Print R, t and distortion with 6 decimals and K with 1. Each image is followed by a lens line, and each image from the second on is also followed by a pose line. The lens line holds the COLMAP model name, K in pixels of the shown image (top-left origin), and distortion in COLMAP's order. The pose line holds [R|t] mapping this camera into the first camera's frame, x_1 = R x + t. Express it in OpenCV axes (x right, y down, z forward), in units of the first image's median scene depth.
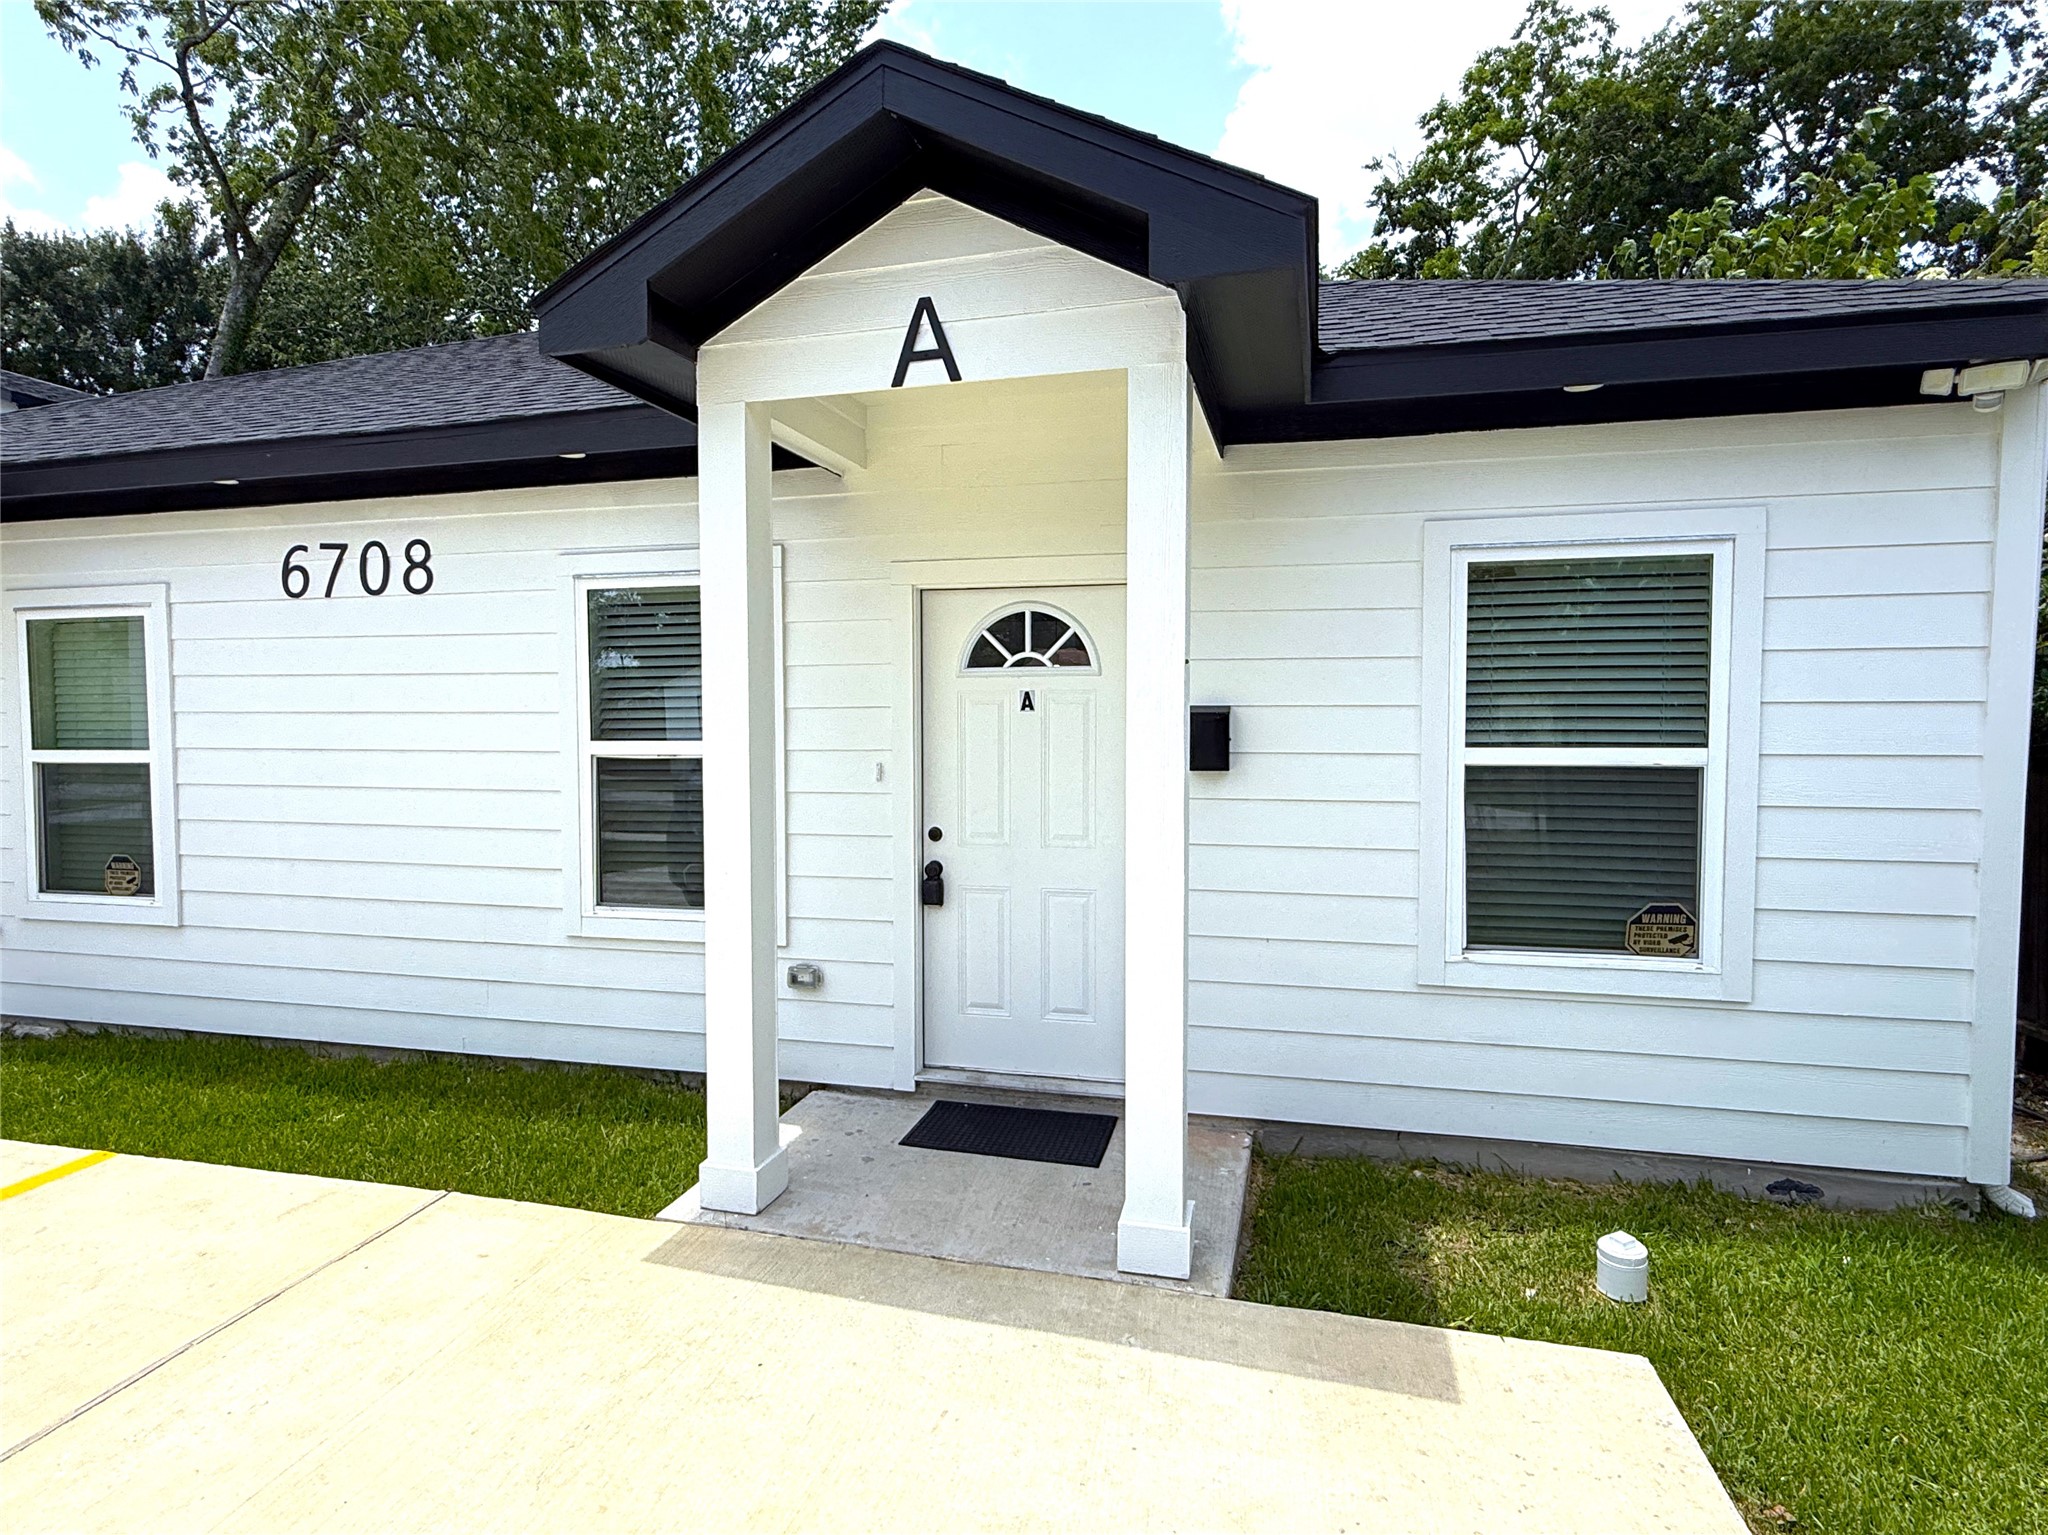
lens RADIAL K [[1097.0, 0, 1034.0], [0, 1097.0, 776.2], [0, 0, 1]] dist [-0.002210, -0.000718]
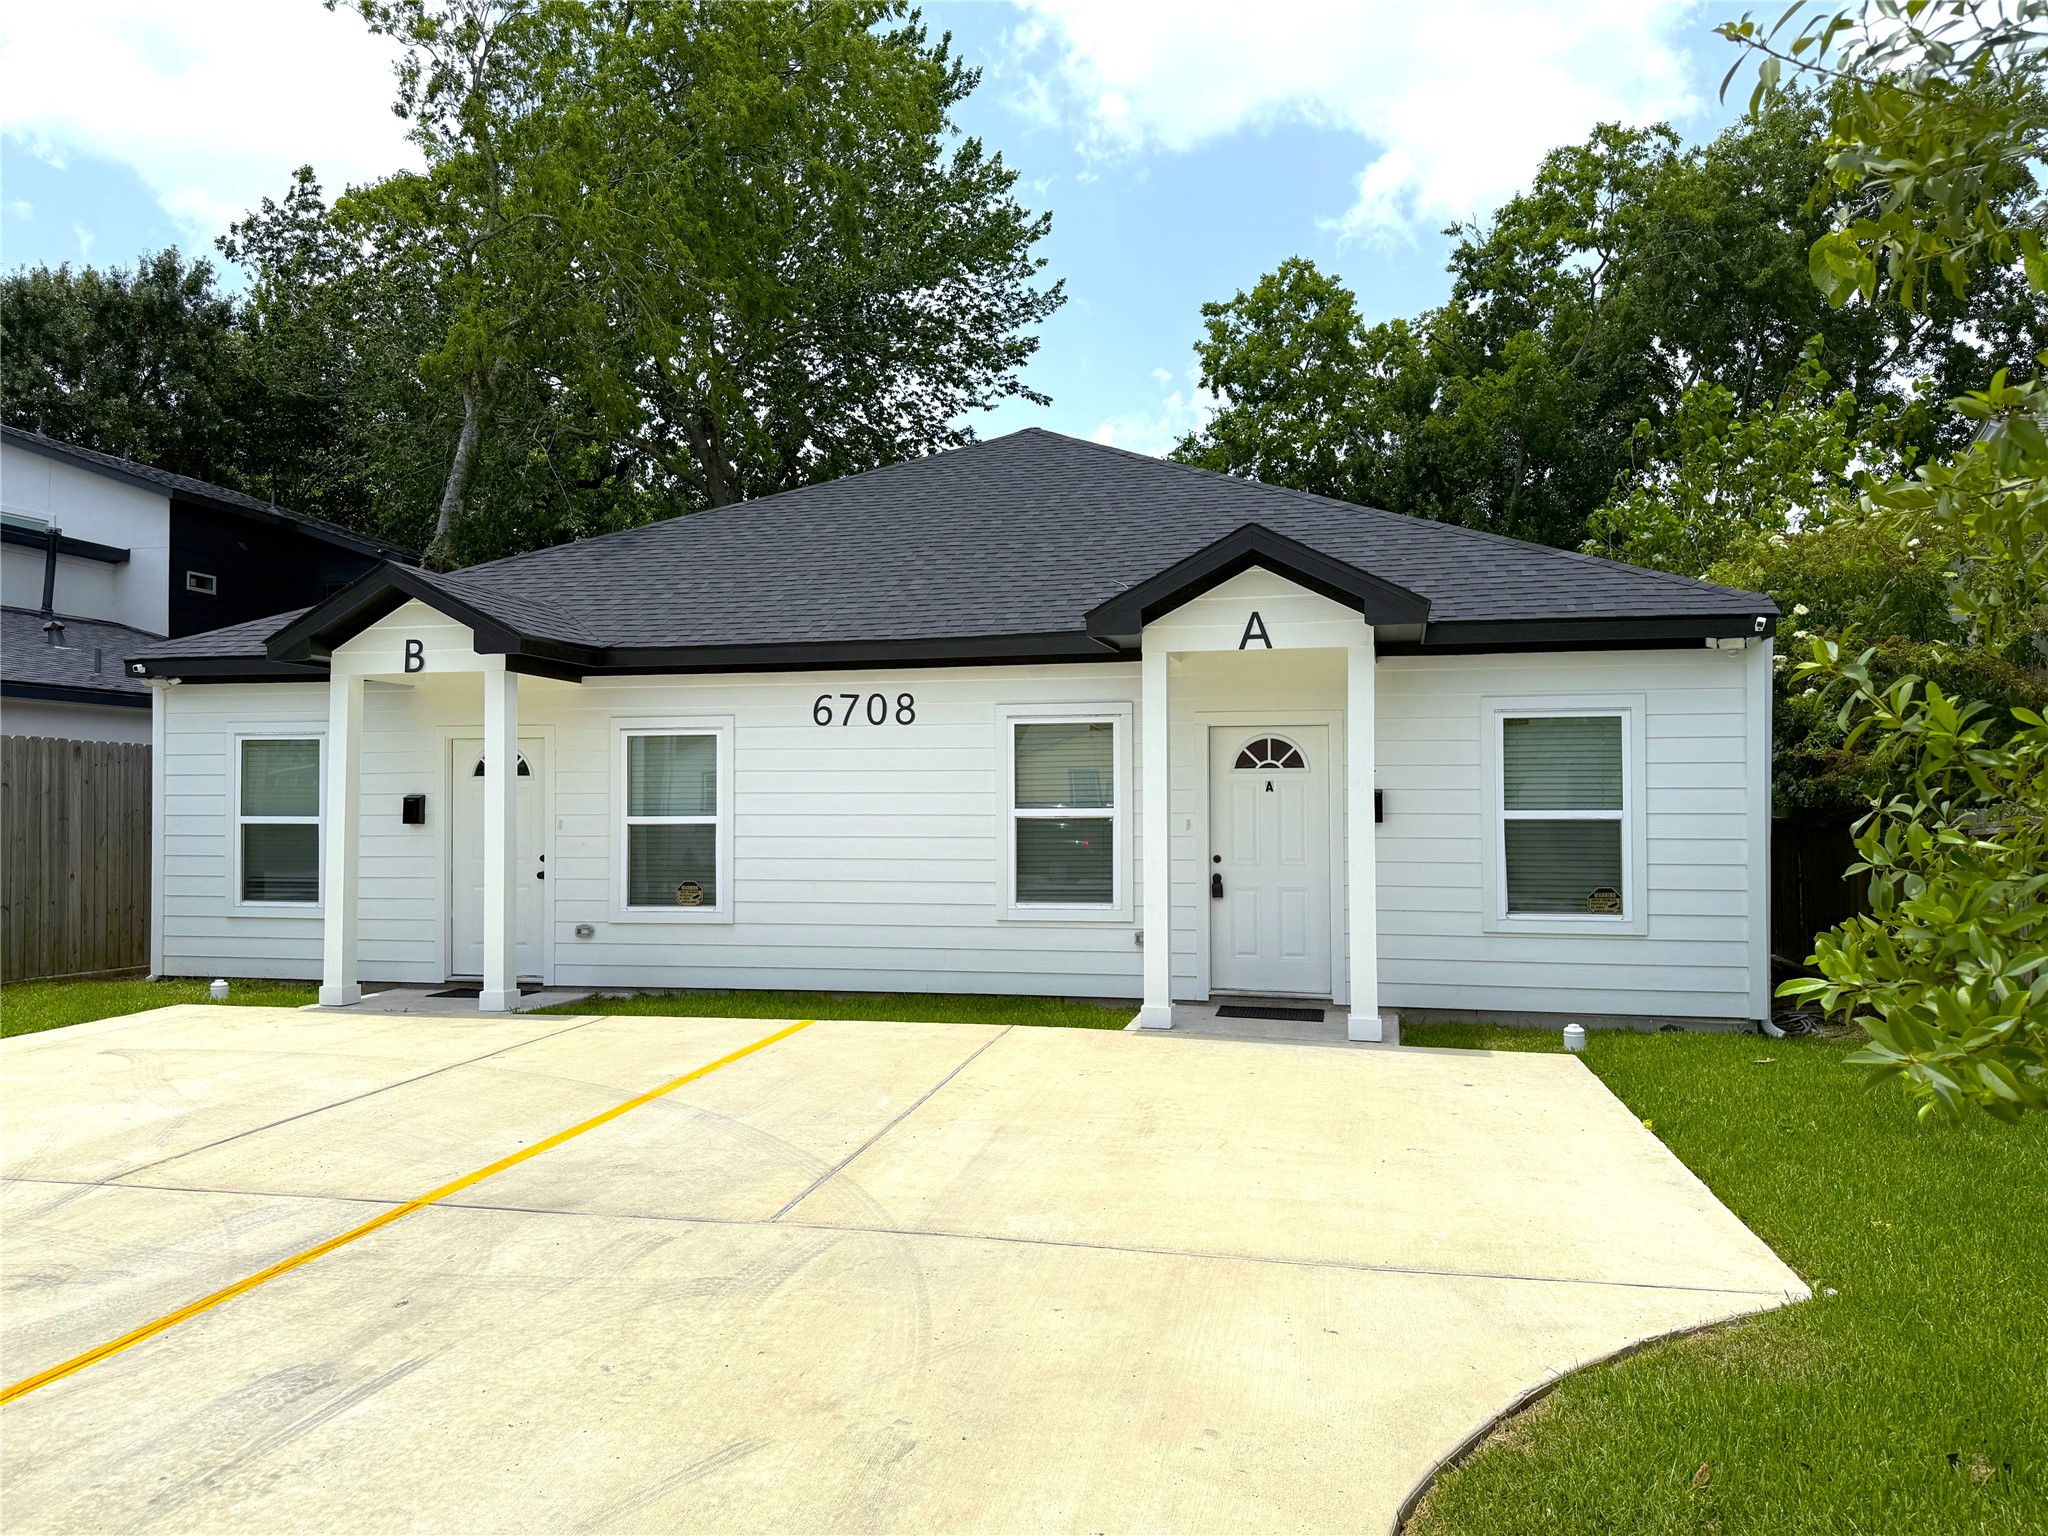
lens RADIAL K [[1410.1, 0, 1012.9], [0, 1410.1, 765.6], [0, 0, 1]] dist [-0.000348, -0.010749]
pose [[0.999916, -0.001679, -0.012818, -0.404150], [0.000750, 0.997396, -0.072118, 0.066713], [0.012905, 0.072103, 0.997314, -1.362123]]
